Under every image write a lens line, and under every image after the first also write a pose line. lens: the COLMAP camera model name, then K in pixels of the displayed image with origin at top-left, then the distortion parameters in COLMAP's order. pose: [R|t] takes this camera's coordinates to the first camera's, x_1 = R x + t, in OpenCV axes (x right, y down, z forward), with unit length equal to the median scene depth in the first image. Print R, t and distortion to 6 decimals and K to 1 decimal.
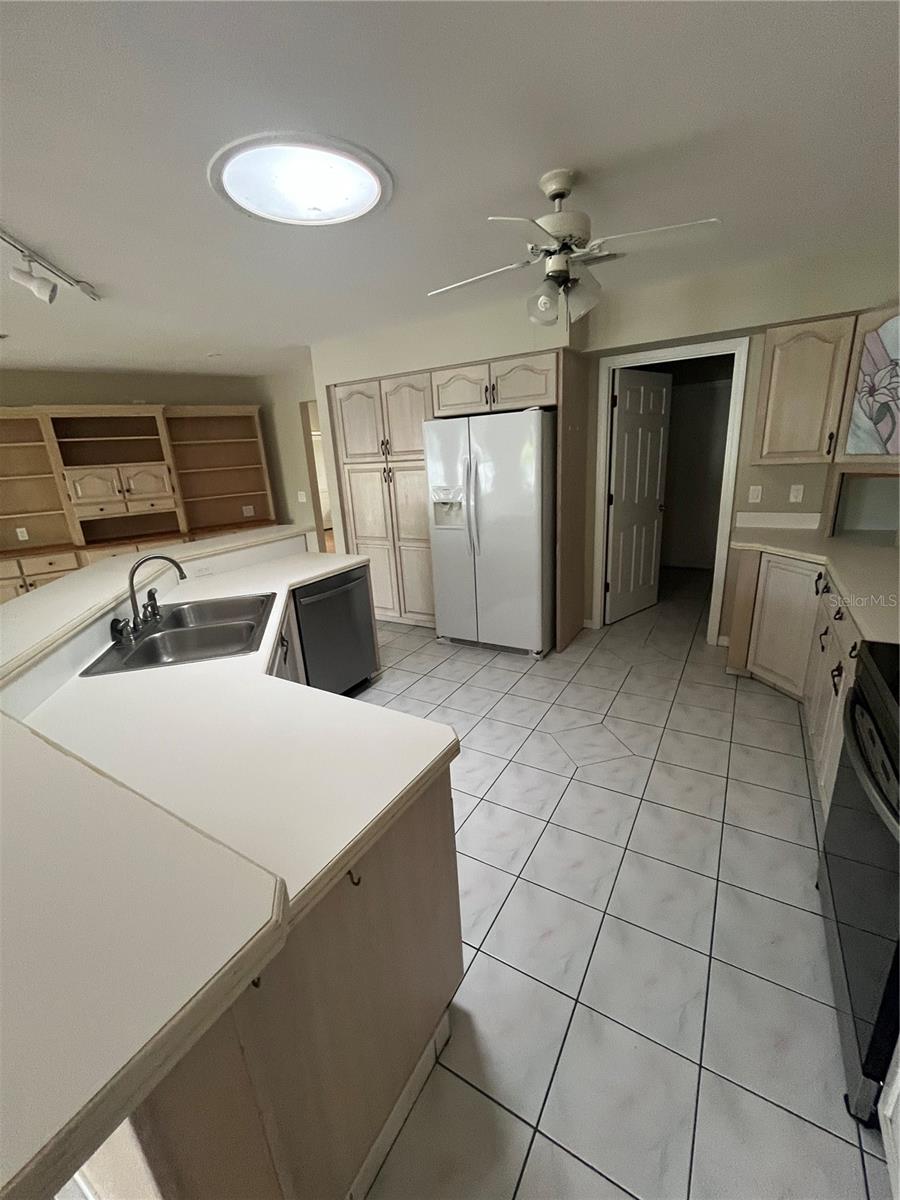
lens RADIAL K [[488.3, 0, 451.1], [0, 488.3, 604.2], [0, 0, 1]] dist [-0.002874, 0.000229]
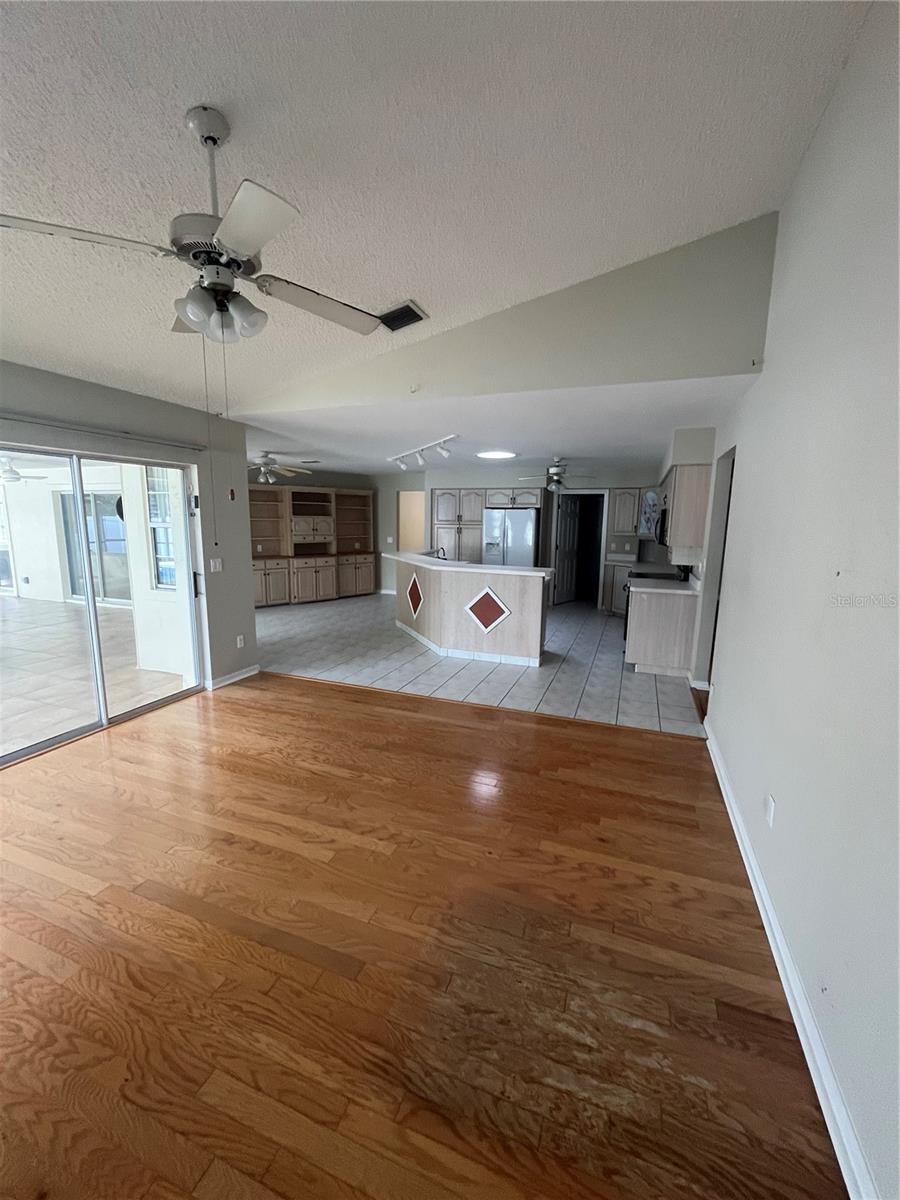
lens RADIAL K [[488.3, 0, 447.1], [0, 488.3, 601.6], [0, 0, 1]] dist [-0.002874, 0.000229]
pose [[0.983997, 0.040757, 0.173462, -0.666820], [-0.016352, 0.990036, -0.139865, 0.430858], [-0.177434, 0.134790, 0.974858, -1.299966]]
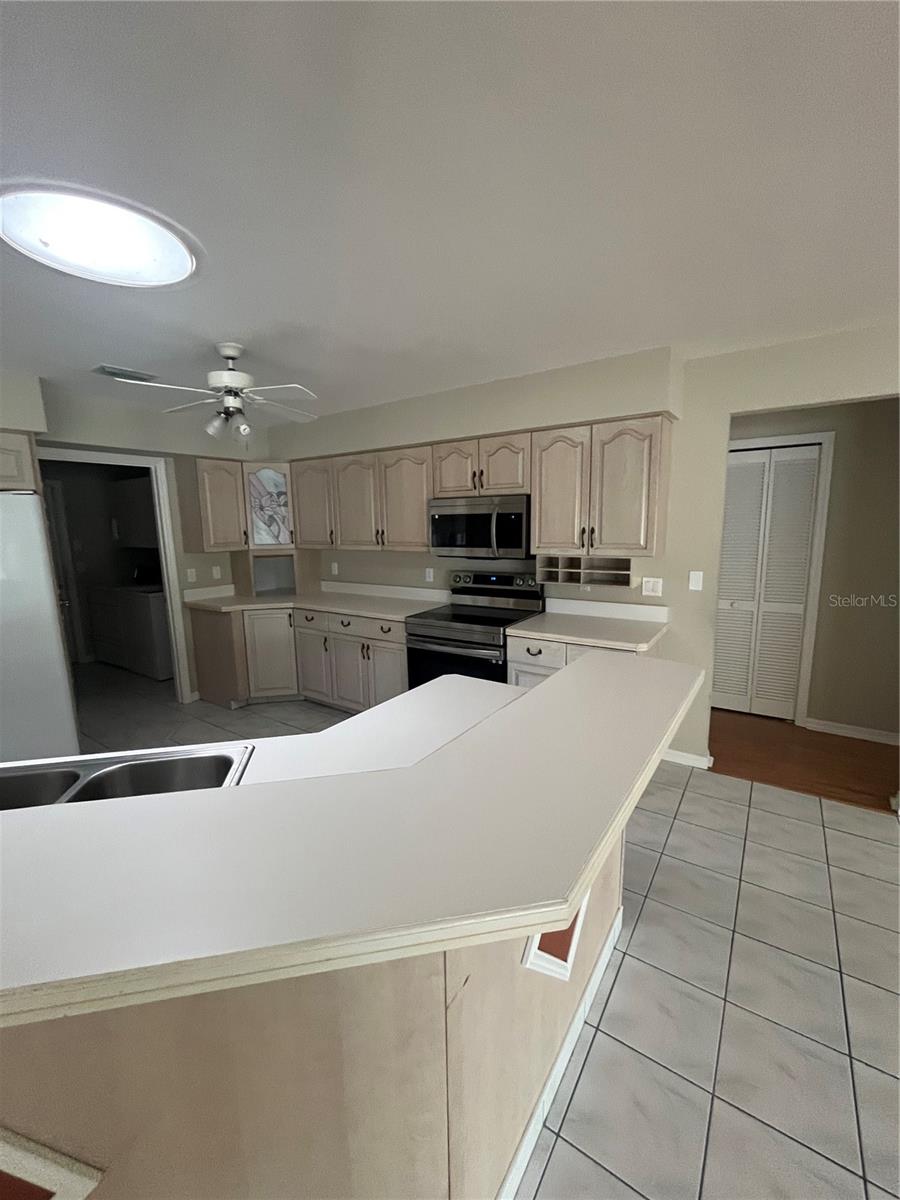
lens RADIAL K [[488.3, 0, 445.4], [0, 488.3, 599.7], [0, 0, 1]] dist [-0.002874, 0.000229]
pose [[0.067269, -0.103238, 0.992379, -0.614050], [0.310583, 0.947381, 0.077503, -0.055748], [-0.948163, 0.303003, 0.095793, 0.258958]]
